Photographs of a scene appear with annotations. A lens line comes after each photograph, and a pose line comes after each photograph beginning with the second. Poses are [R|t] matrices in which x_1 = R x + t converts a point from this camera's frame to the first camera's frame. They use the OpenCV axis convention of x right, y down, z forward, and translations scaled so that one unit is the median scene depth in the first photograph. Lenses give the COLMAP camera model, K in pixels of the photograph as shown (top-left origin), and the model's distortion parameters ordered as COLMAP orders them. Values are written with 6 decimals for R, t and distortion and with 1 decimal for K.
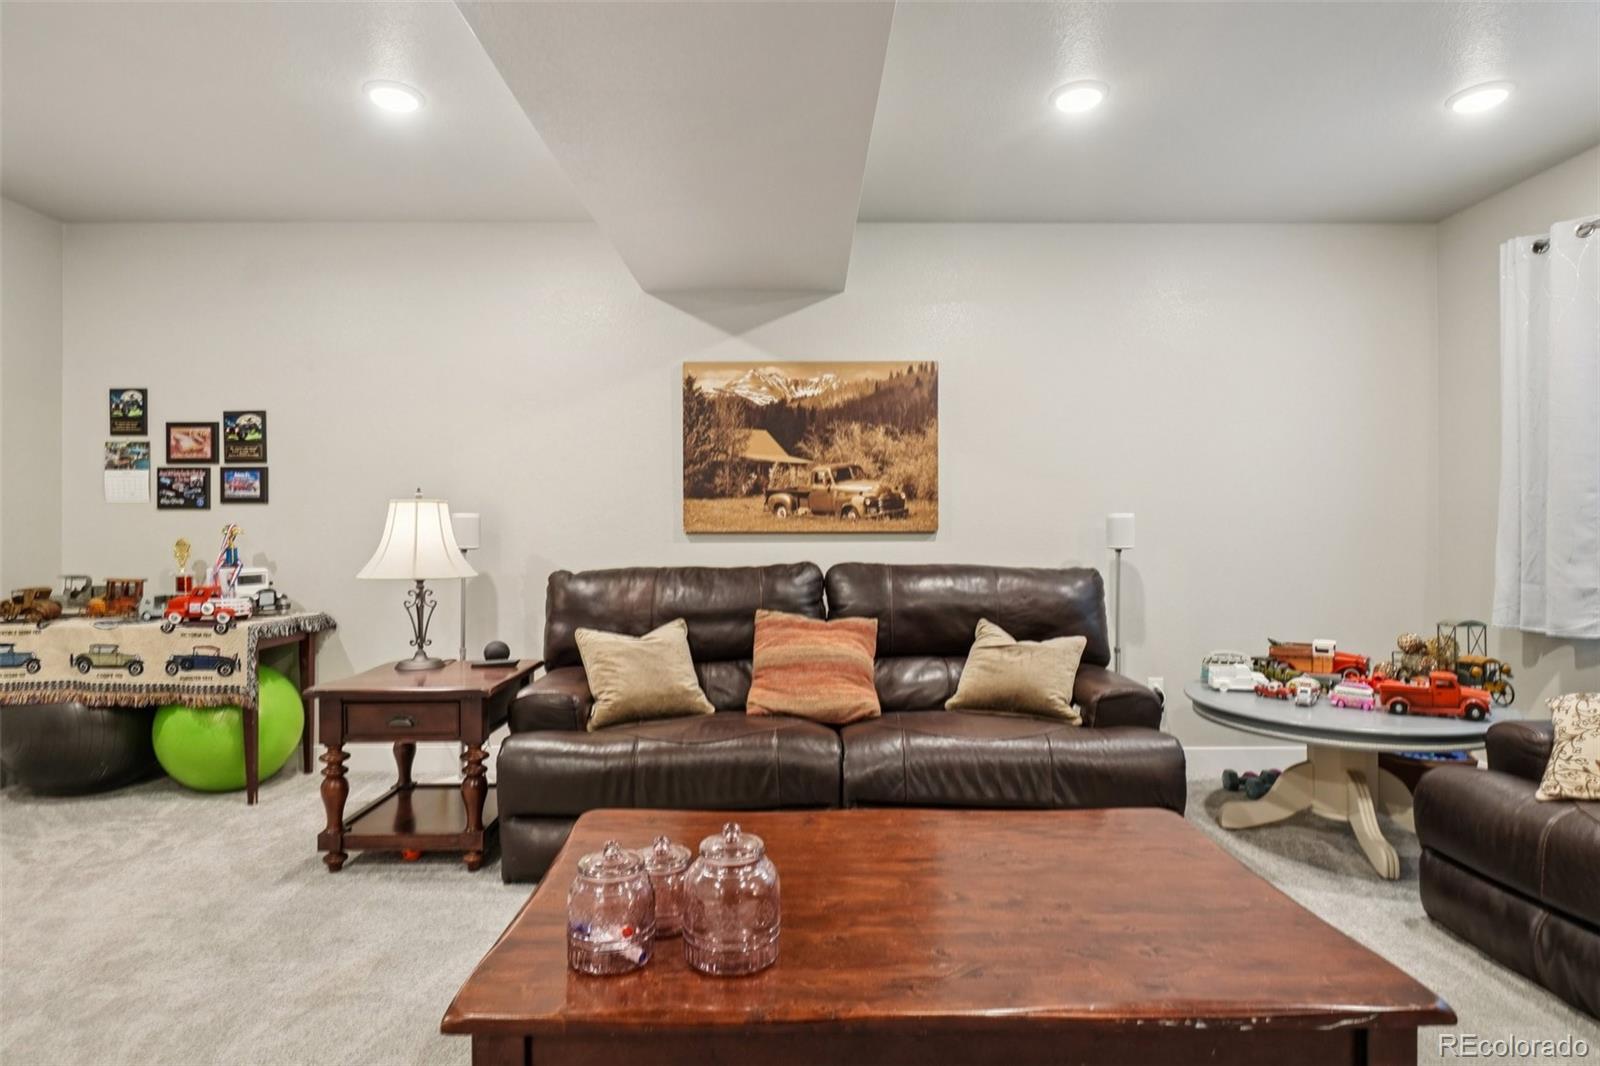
lens RADIAL K [[854.7, 0, 800.0], [0, 854.7, 533.0], [0, 0, 1]] dist [-0.005946, -0.001311]
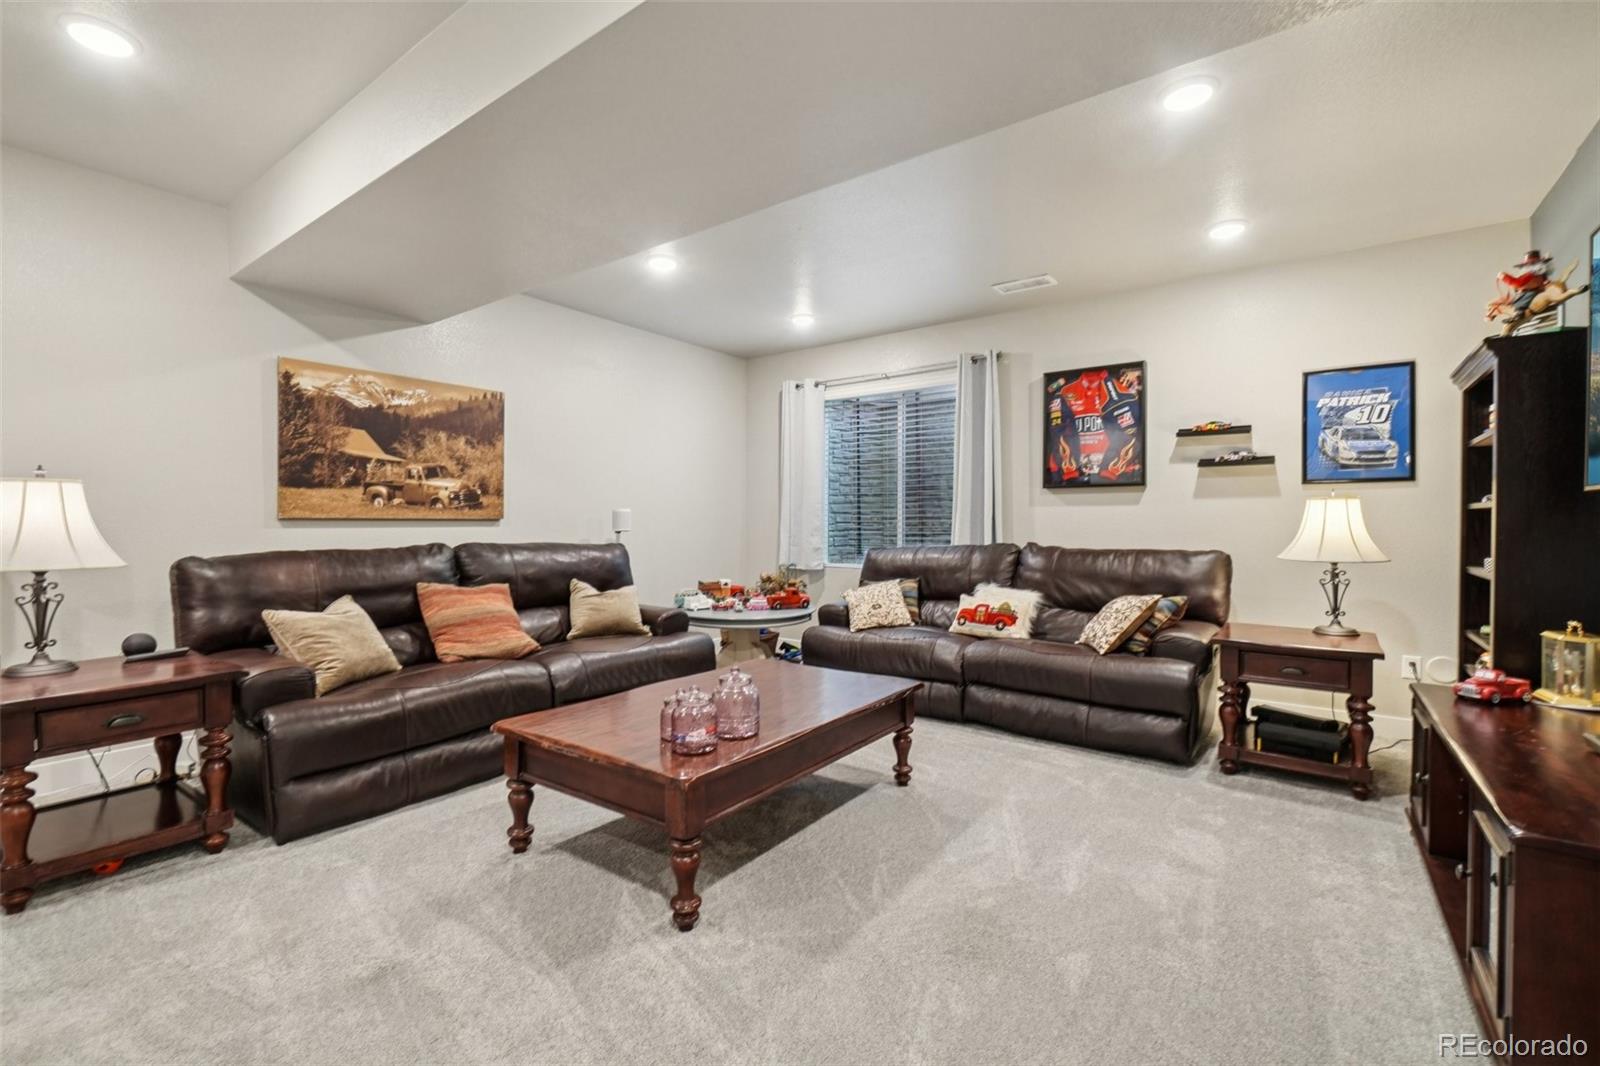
lens RADIAL K [[720.4, 0, 800.0], [0, 720.4, 533.0], [0, 0, 1]] dist [-0.024579, -0.000030]
pose [[0.574231, -0.008806, 0.818646, -0.492847], [-0.005440, 0.999879, 0.014572, 0.000823], [-0.818675, -0.012821, 0.574114, -0.030295]]
